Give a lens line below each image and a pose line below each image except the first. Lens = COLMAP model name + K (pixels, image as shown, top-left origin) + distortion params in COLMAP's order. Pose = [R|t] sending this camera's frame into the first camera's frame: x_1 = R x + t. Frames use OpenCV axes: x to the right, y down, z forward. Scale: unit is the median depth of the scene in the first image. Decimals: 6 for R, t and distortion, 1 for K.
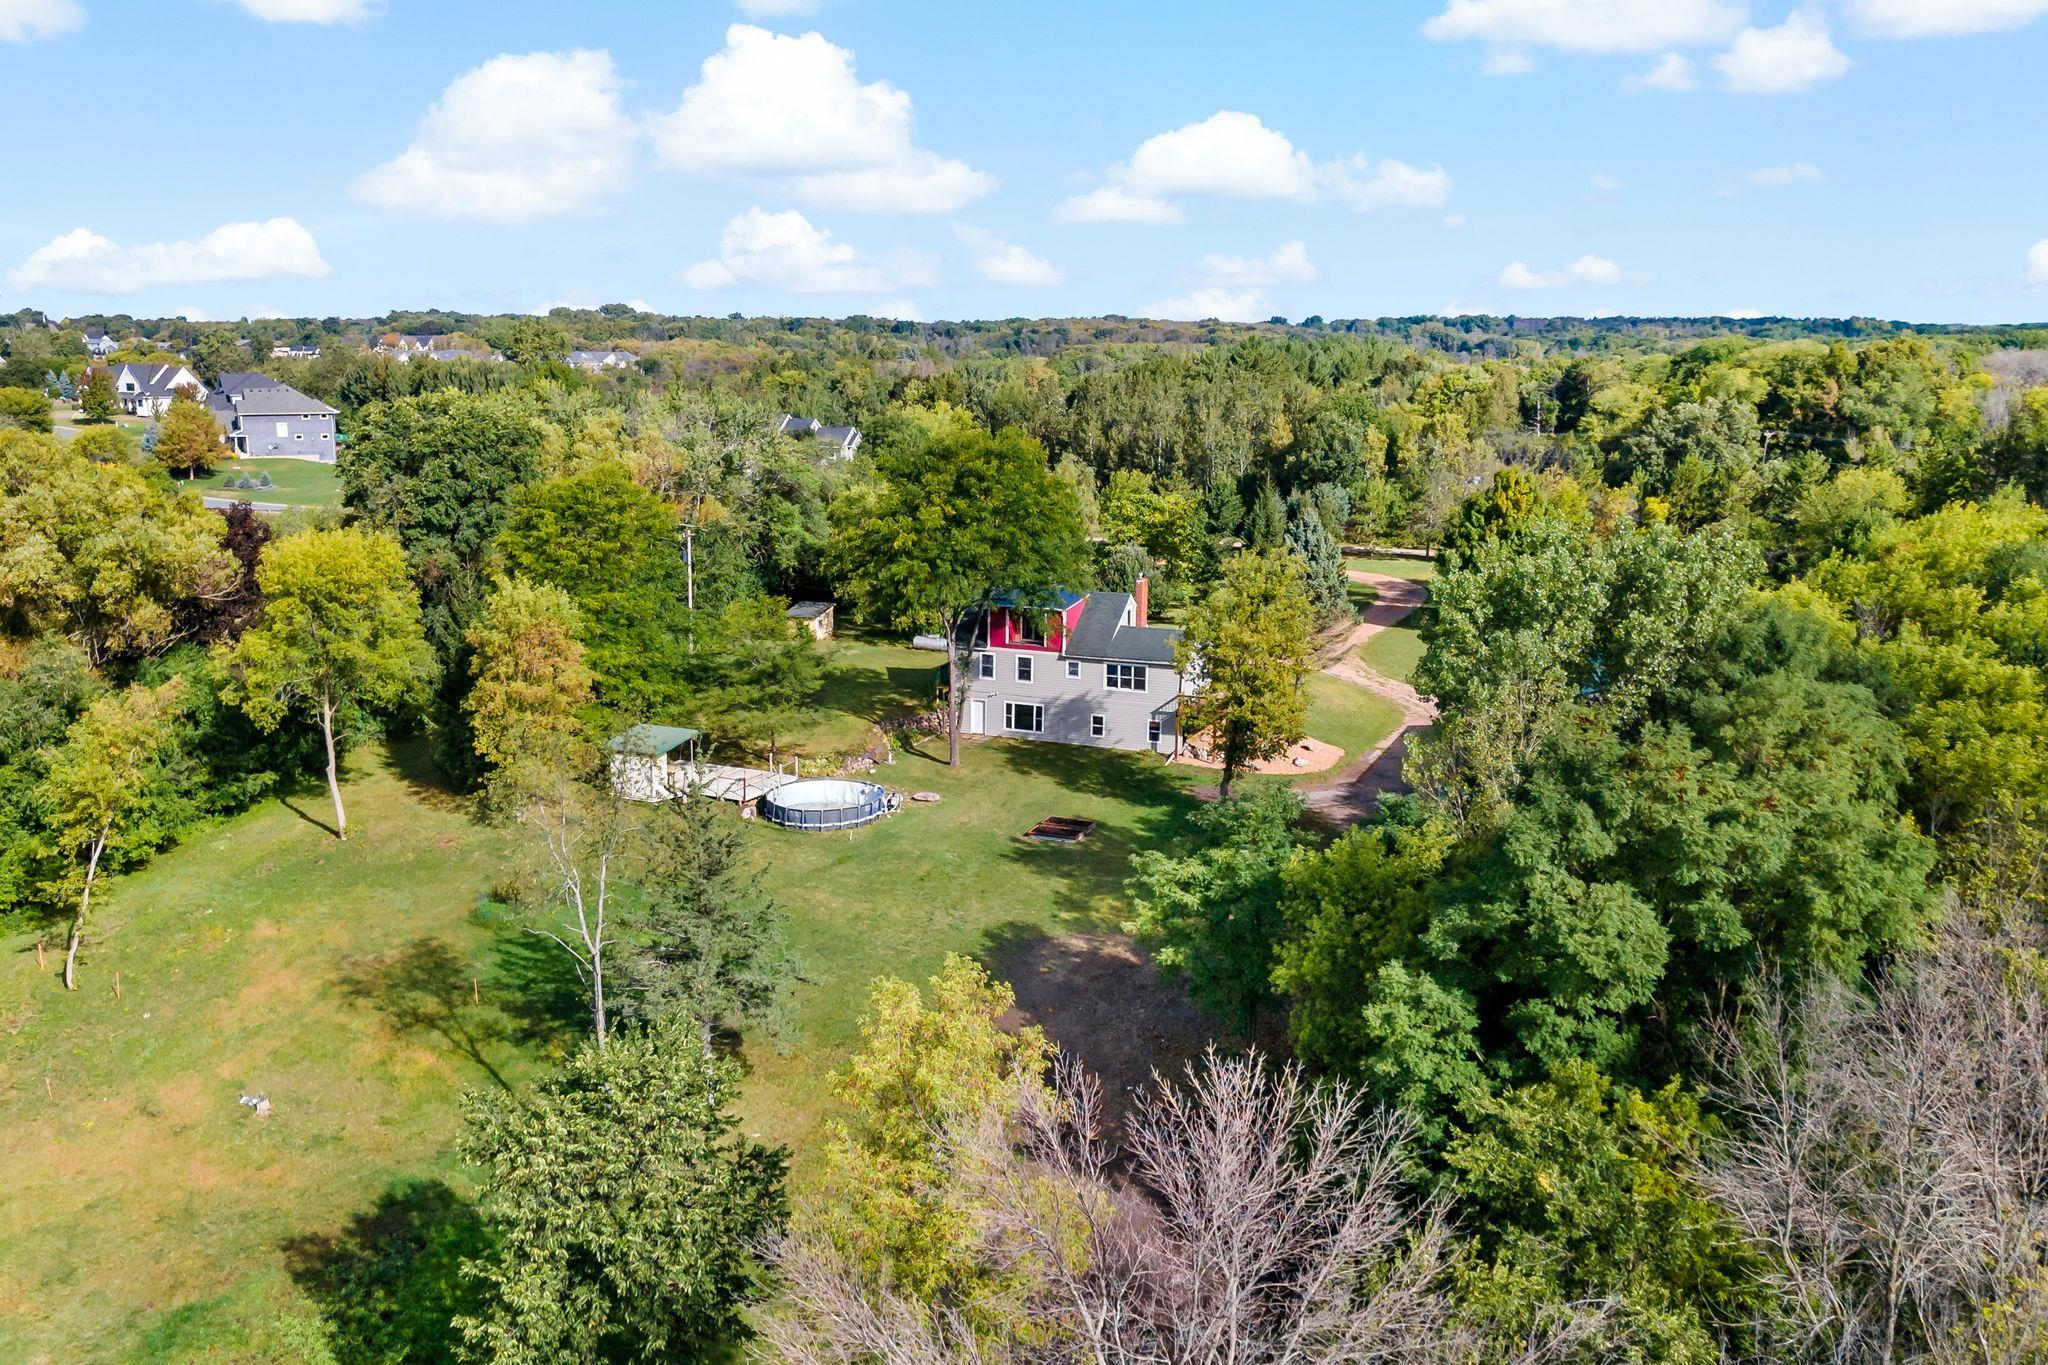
lens RADIAL K [[1723.1, 0, 1009.9], [0, 1723.1, 689.3], [0, 0, 1]] dist [0.033360, 0.006787]
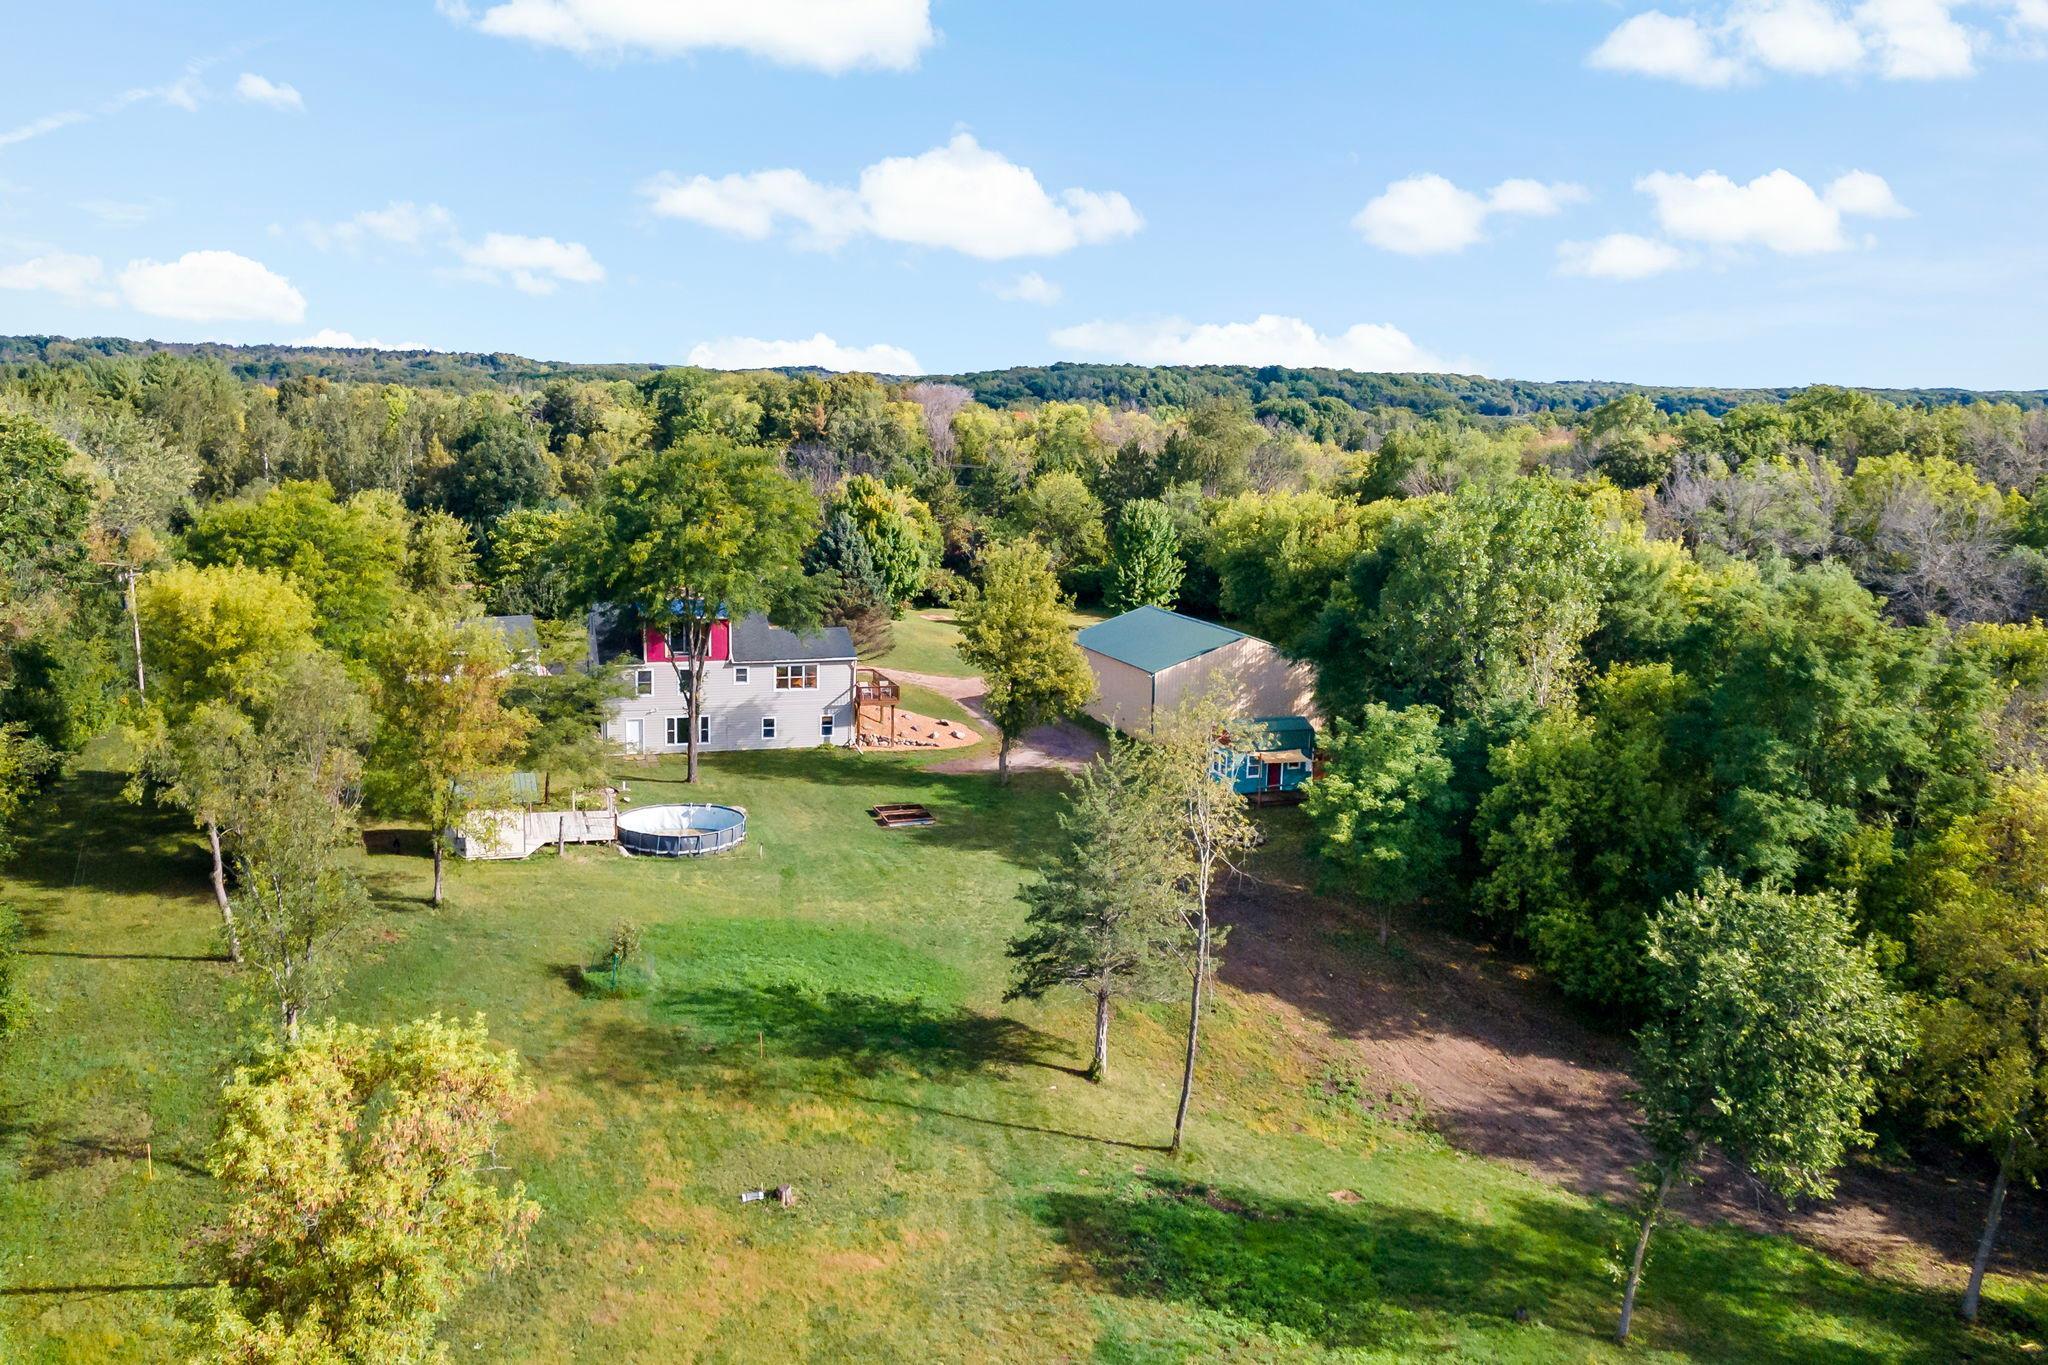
lens RADIAL K [[1723.1, 0, 1003.4], [0, 1723.1, 665.8], [0, 0, 1]] dist [0.033360, 0.006787]
pose [[0.738776, -0.093124, 0.667487, -0.523233], [0.112115, 0.993589, 0.014532, -0.014646], [-0.664561, 0.064099, 0.744480, 0.148742]]
